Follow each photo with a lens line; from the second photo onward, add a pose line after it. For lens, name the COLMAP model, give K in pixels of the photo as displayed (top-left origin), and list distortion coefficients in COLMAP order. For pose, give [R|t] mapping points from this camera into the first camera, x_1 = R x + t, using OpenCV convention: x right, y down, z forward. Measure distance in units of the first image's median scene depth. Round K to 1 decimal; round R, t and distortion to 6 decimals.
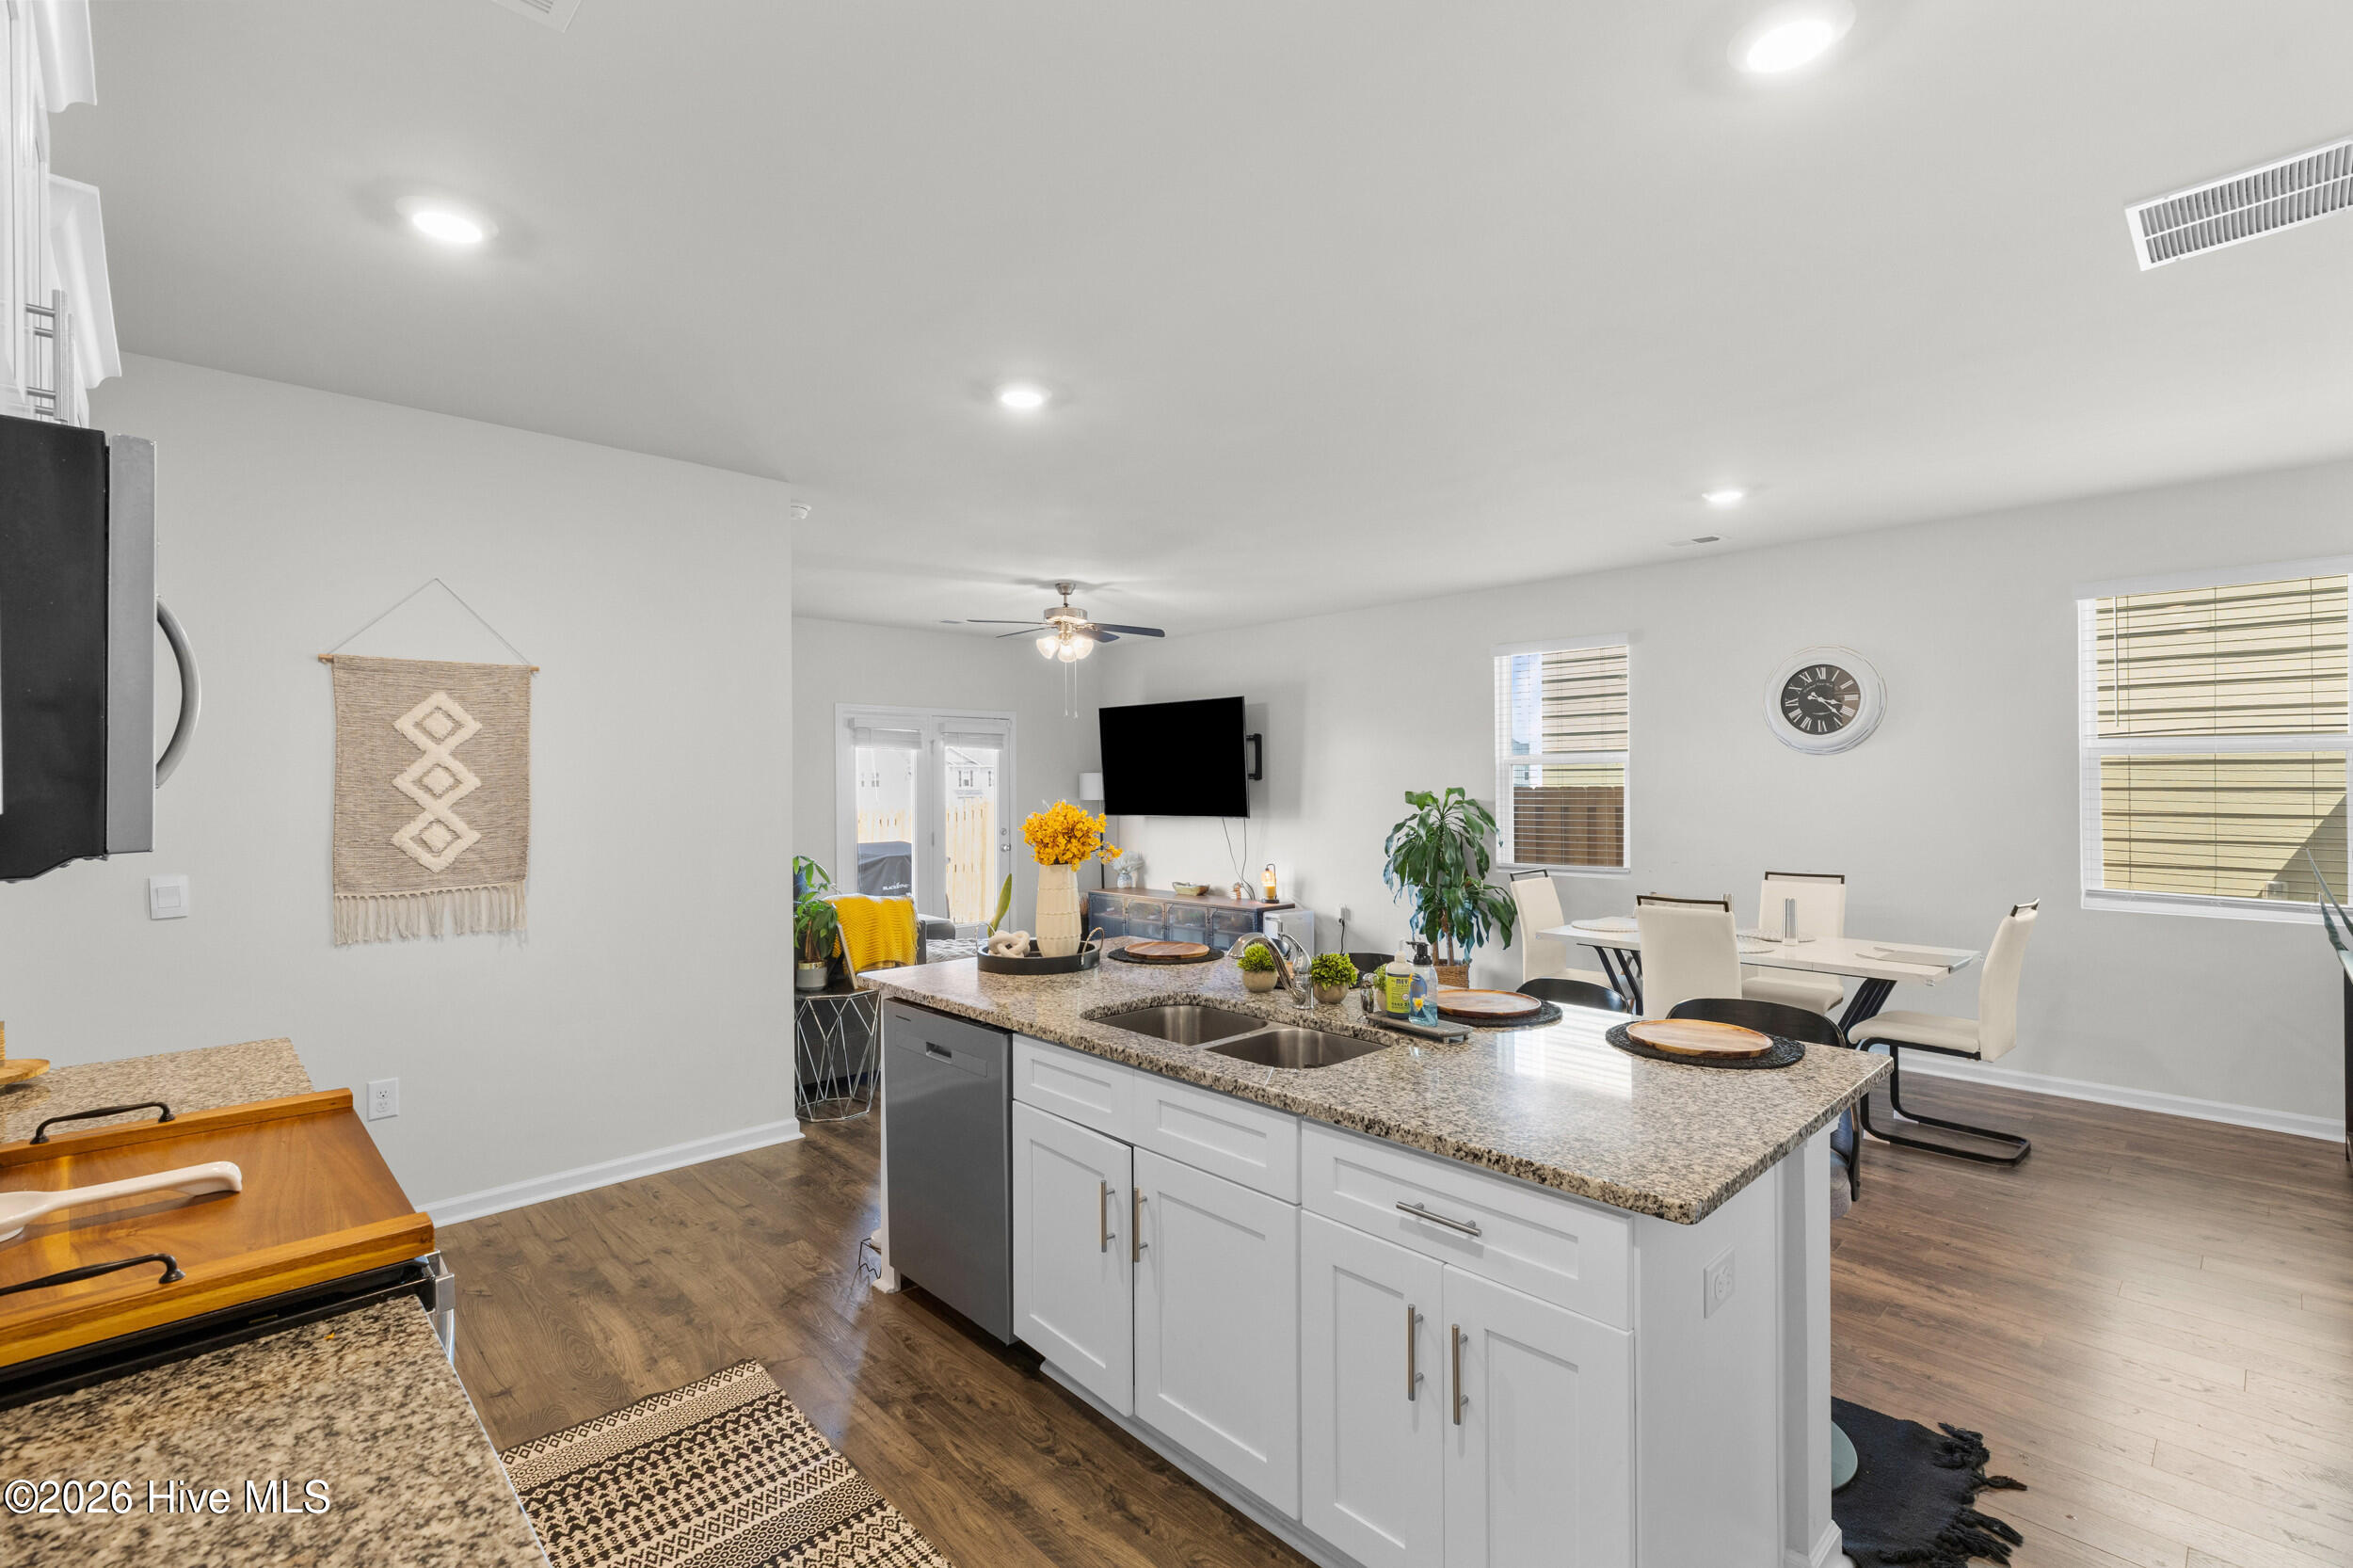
lens RADIAL K [[1065.0, 0, 1190.7], [0, 1065.0, 776.8], [0, 0, 1]] dist [-0.000996, -0.000126]
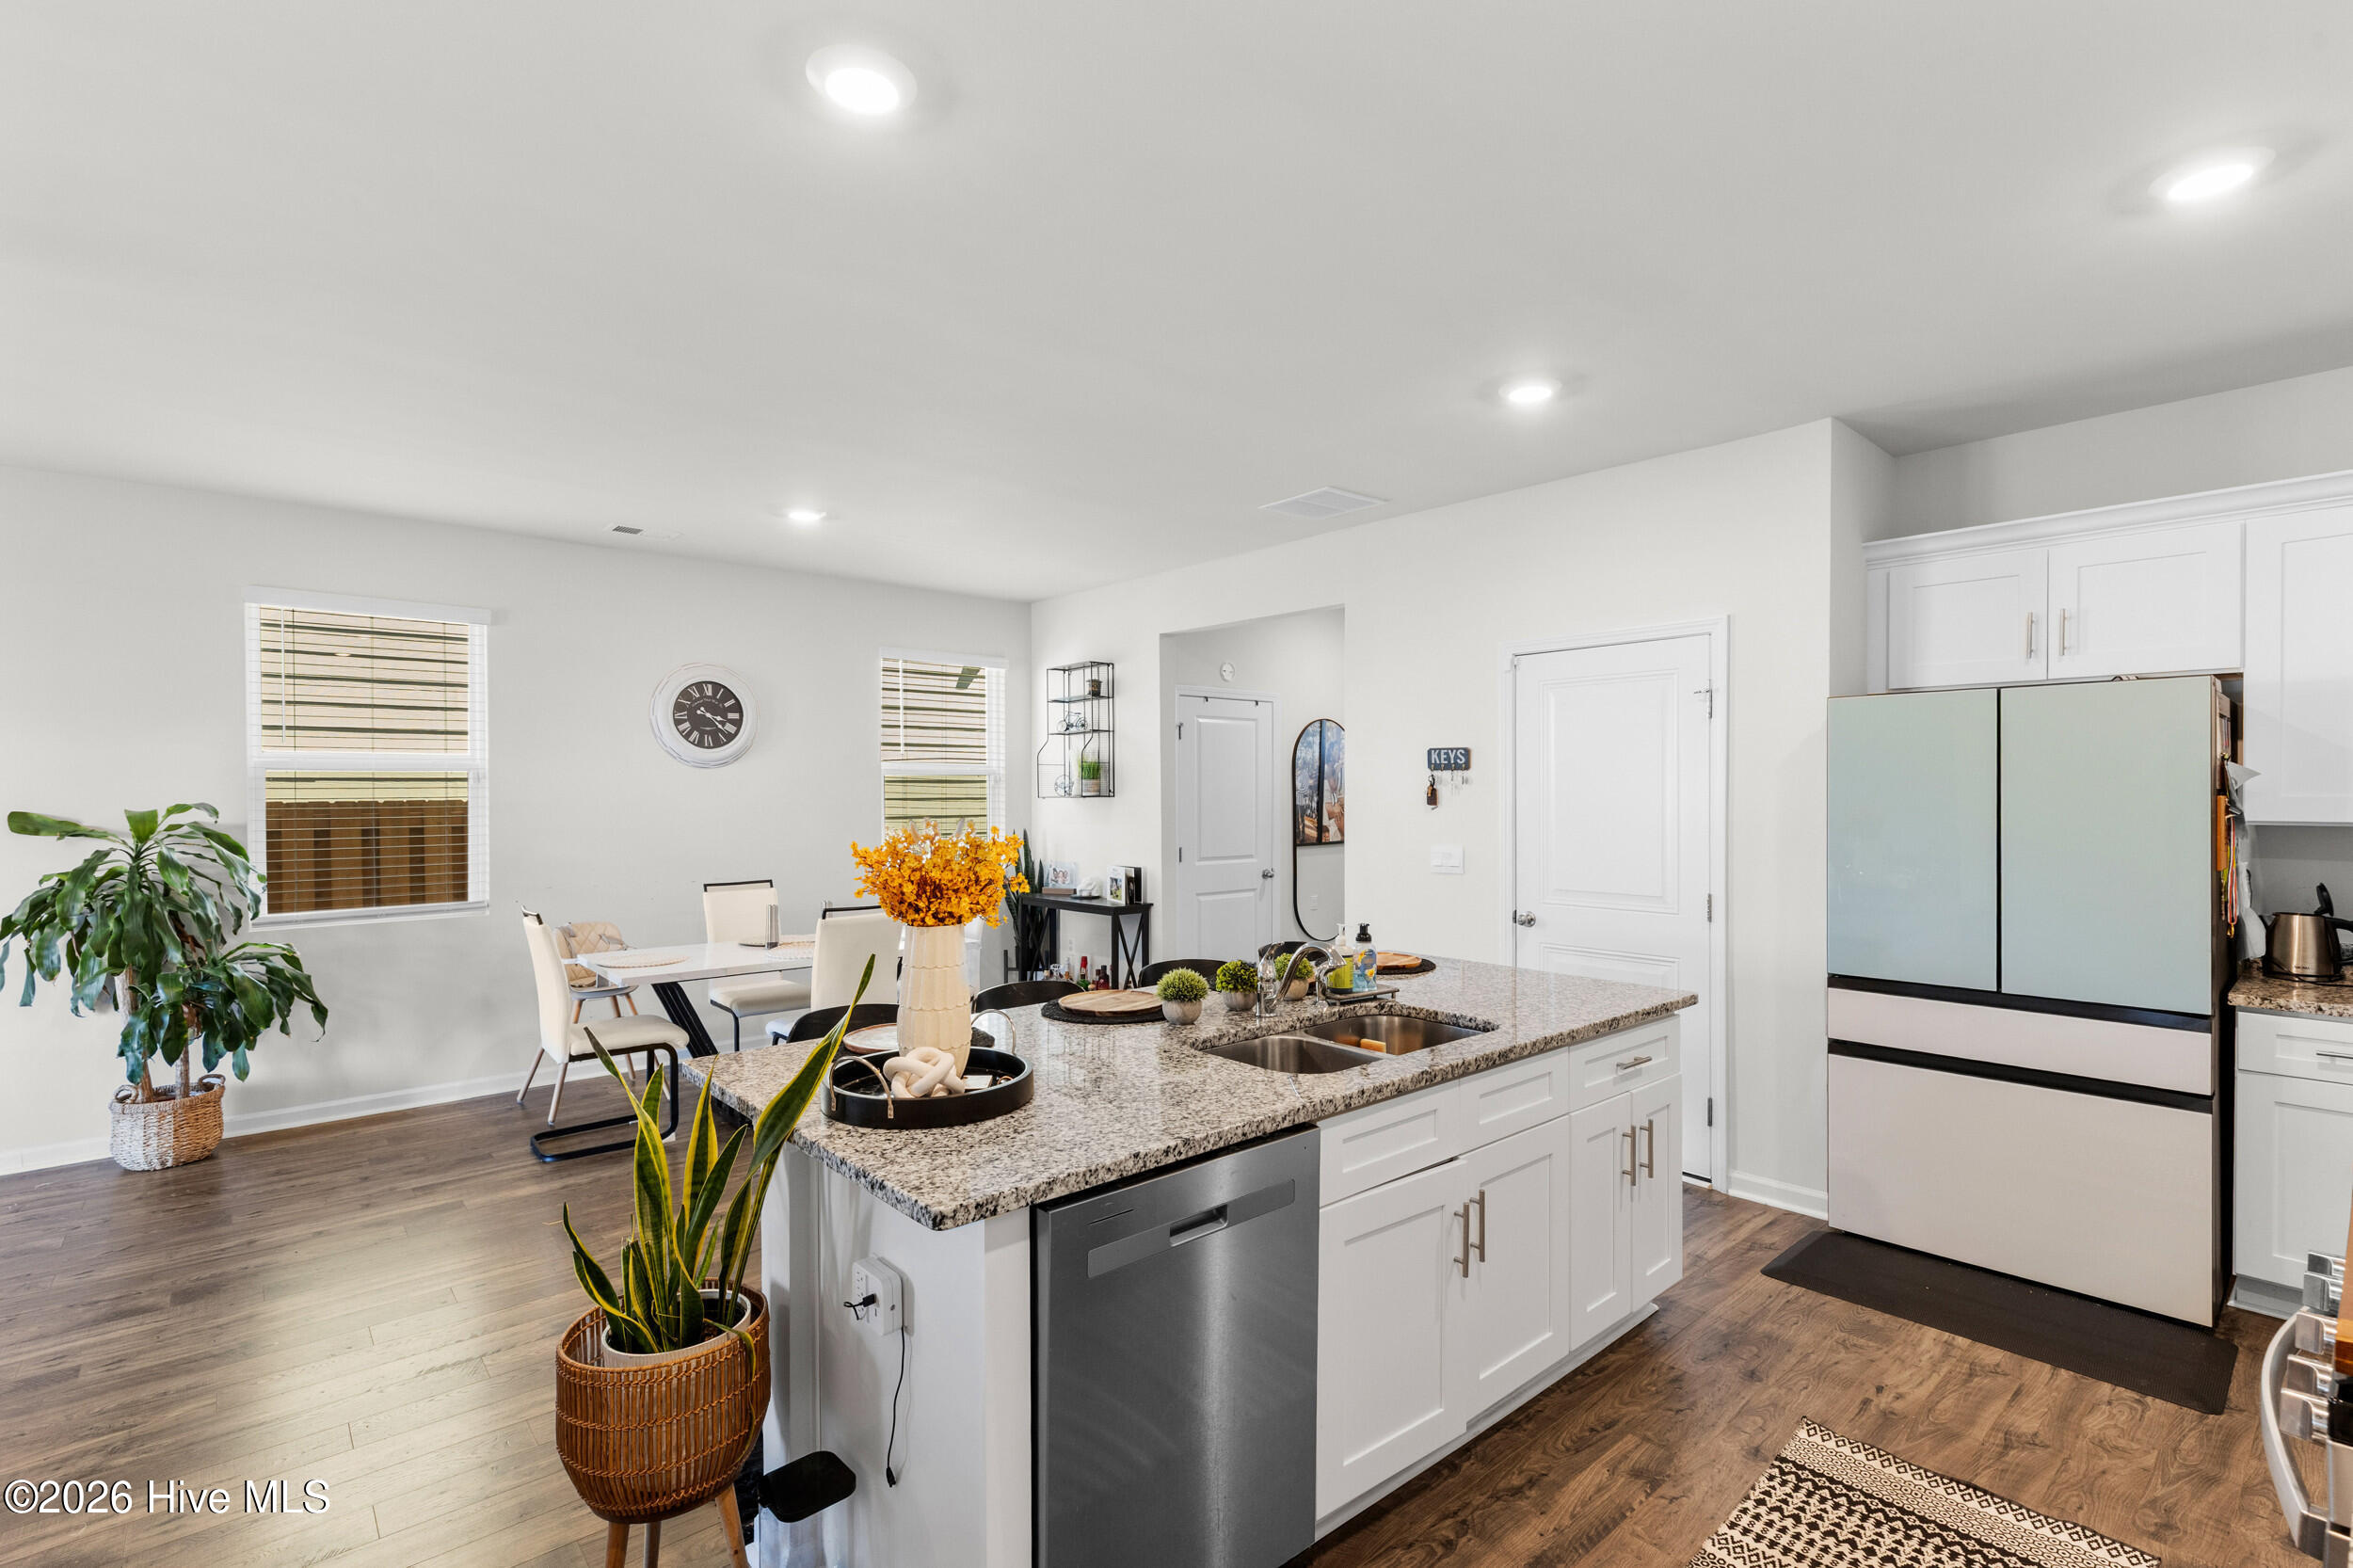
lens RADIAL K [[1065.0, 0, 1189.5], [0, 1065.0, 796.0], [0, 0, 1]] dist [-0.000996, -0.000126]
pose [[0.044824, 0.000488, 0.998995, -0.425044], [-0.003314, 0.999994, -0.000340, 0.005289], [-0.998989, -0.003295, 0.044826, 0.487569]]
